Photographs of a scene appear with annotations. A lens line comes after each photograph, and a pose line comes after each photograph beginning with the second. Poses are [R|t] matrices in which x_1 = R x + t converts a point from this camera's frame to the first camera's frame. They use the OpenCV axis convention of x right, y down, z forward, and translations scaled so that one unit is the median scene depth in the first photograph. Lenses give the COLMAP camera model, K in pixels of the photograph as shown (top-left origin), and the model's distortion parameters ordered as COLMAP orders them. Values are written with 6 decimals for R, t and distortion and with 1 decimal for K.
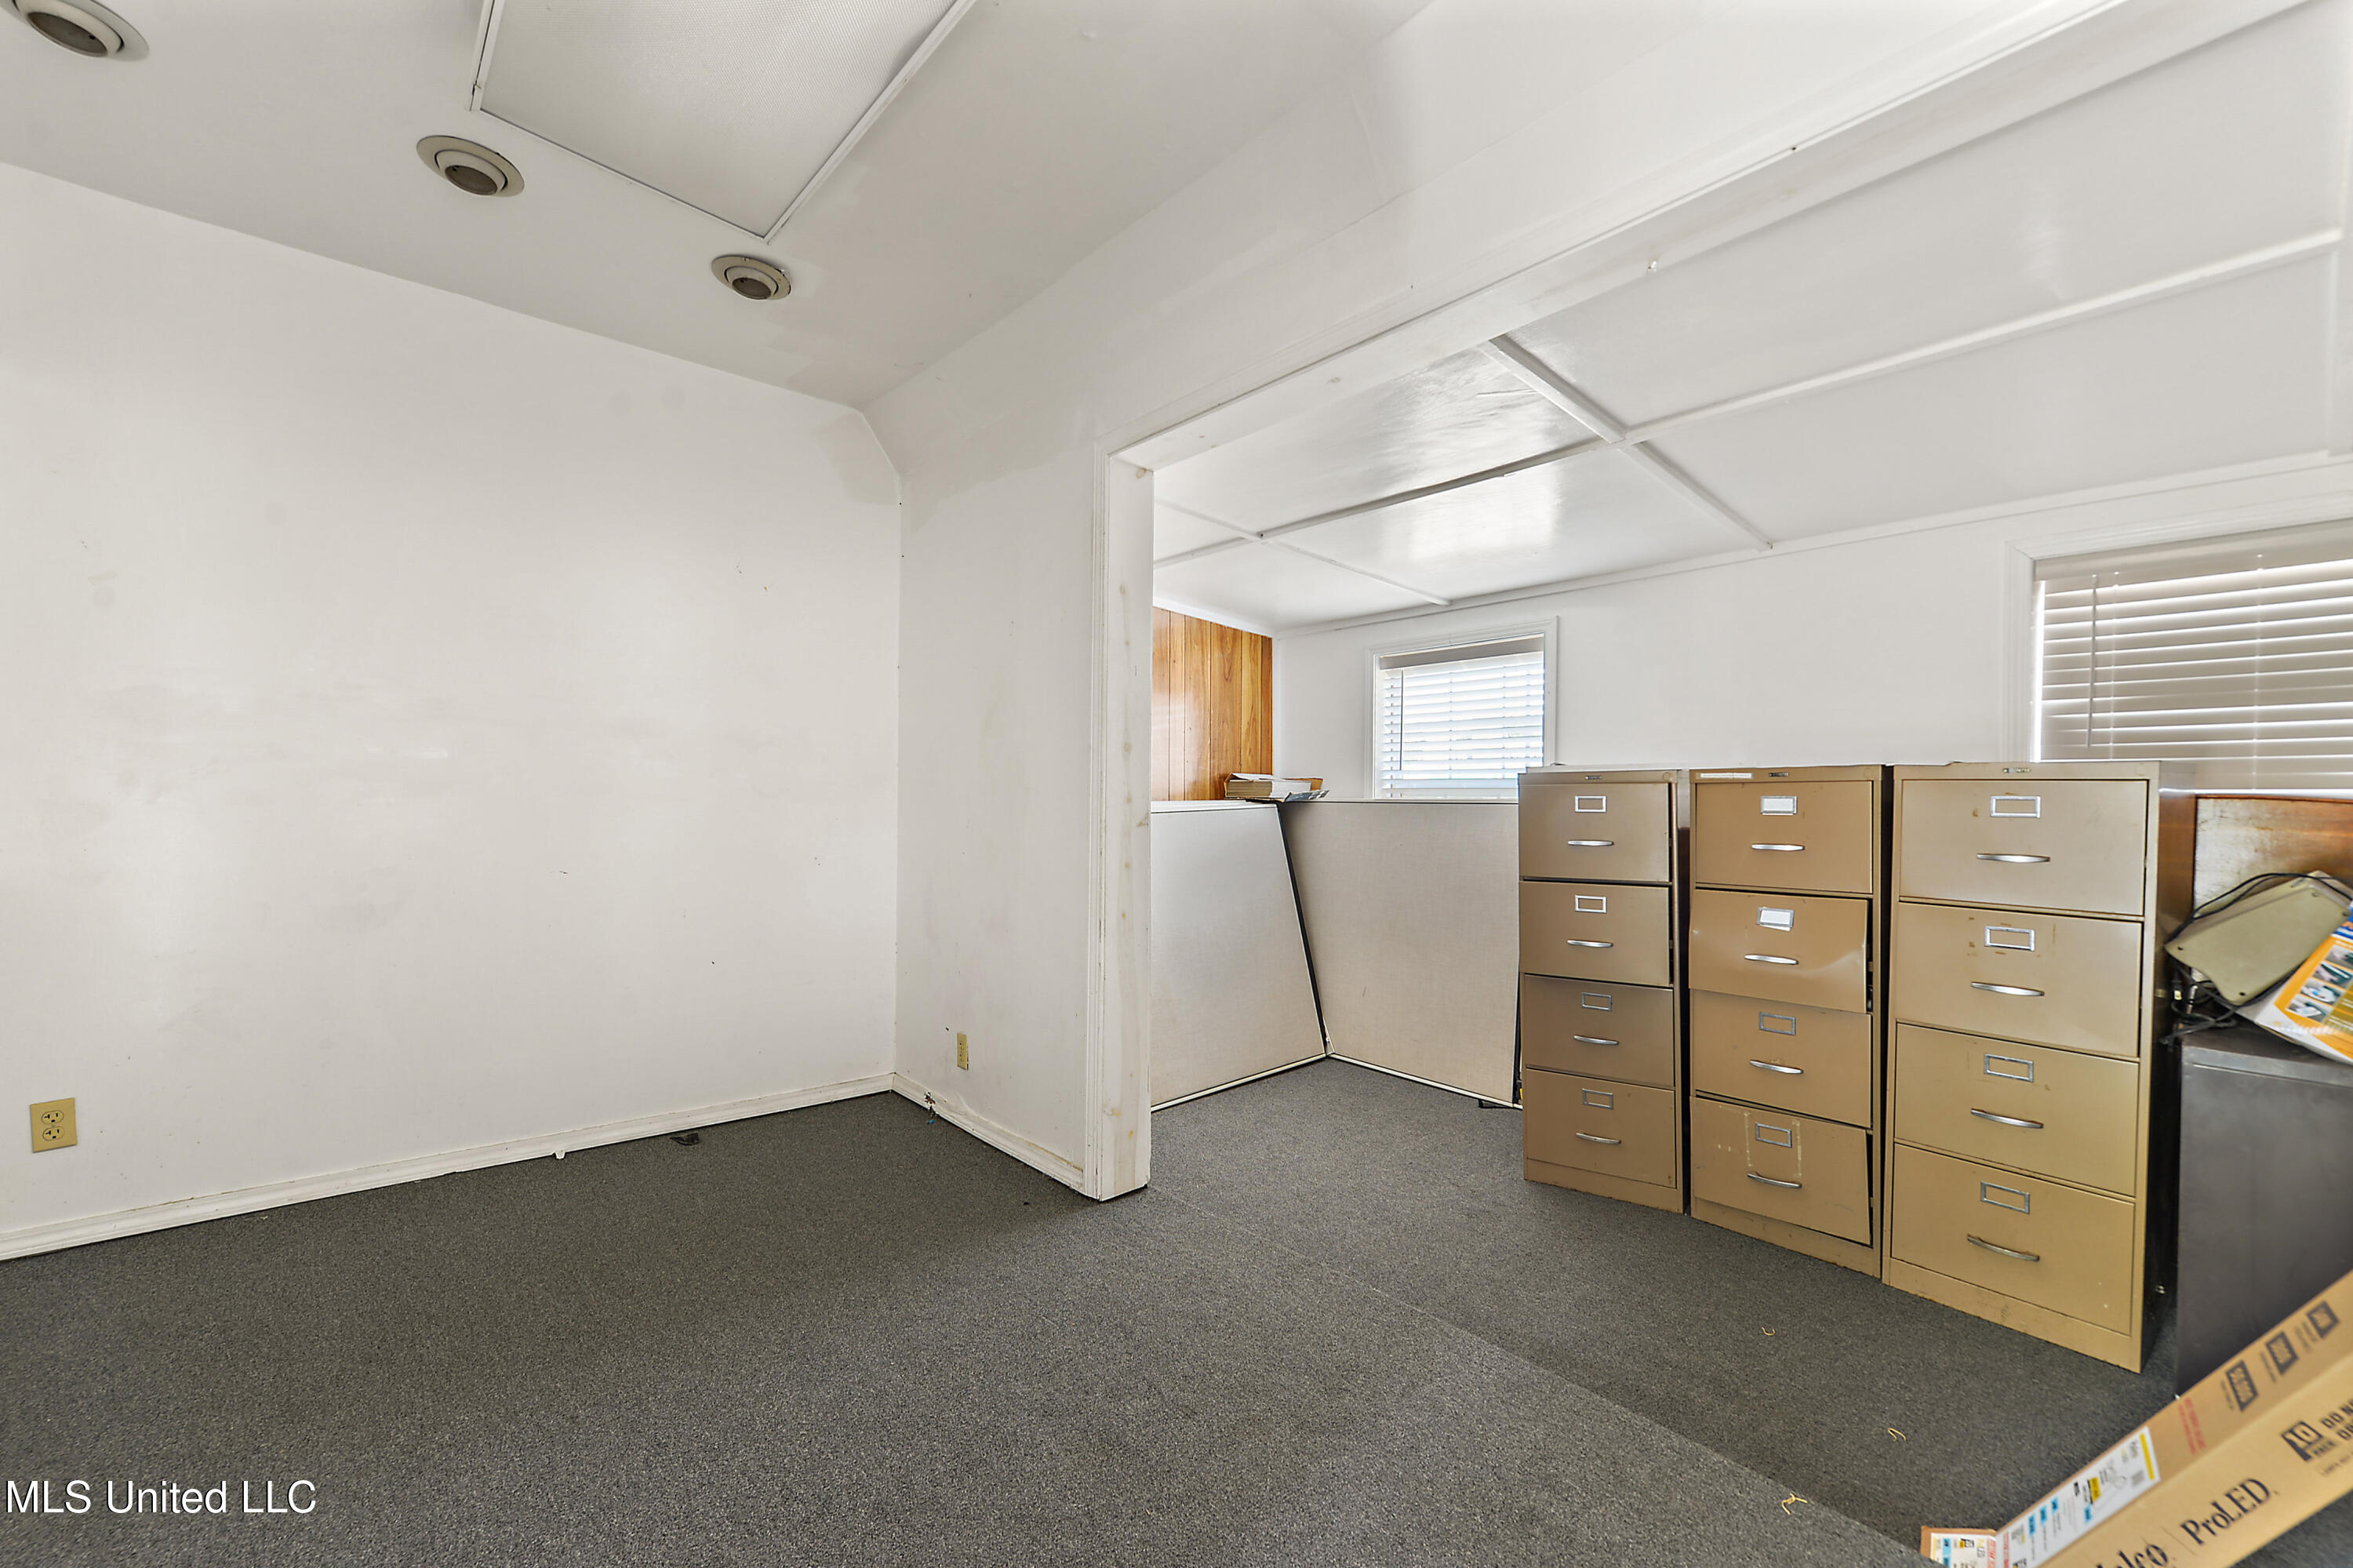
lens RADIAL K [[952.5, 0, 1175.9], [0, 952.5, 798.0], [0, 0, 1]] dist [0.001642, -0.000001]
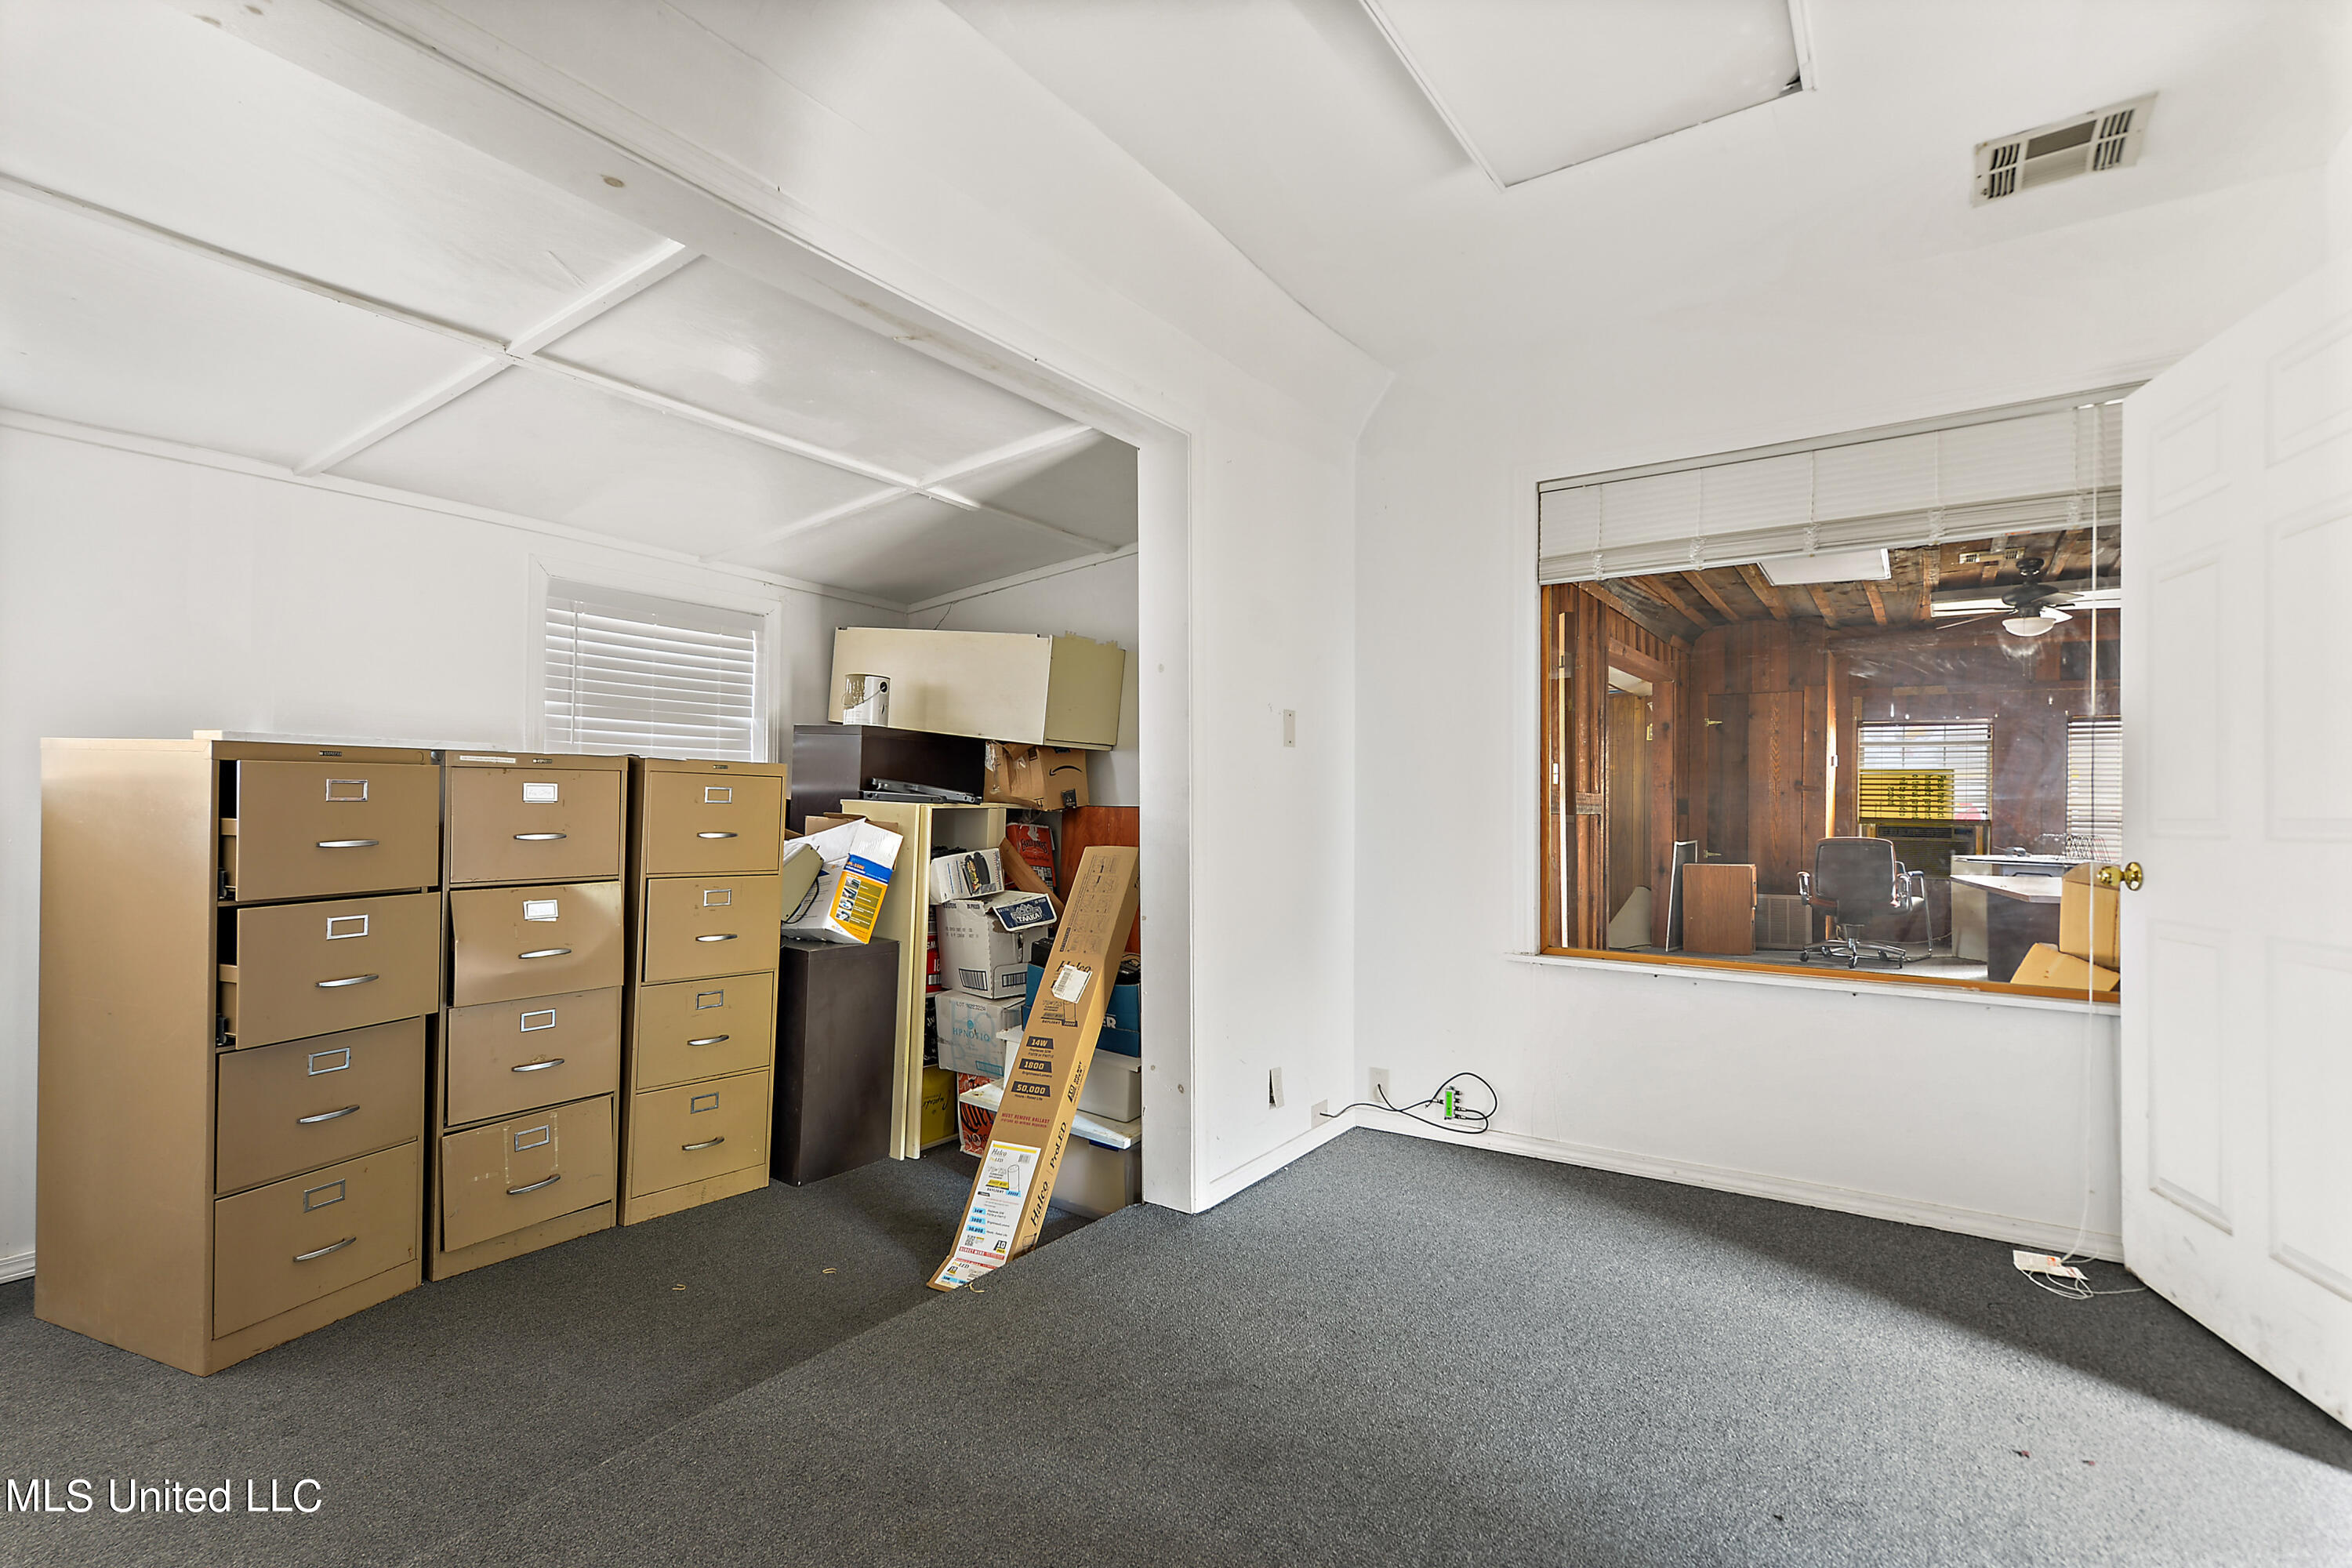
lens RADIAL K [[1034.5, 0, 1173.8], [0, 1034.5, 790.8], [0, 0, 1]] dist [-0.001327, 0.000032]
pose [[-0.228670, 0.002475, 0.973501, -0.562994], [-0.013571, 0.999891, -0.005730, 0.003099], [-0.973409, -0.014521, -0.228612, 0.656903]]
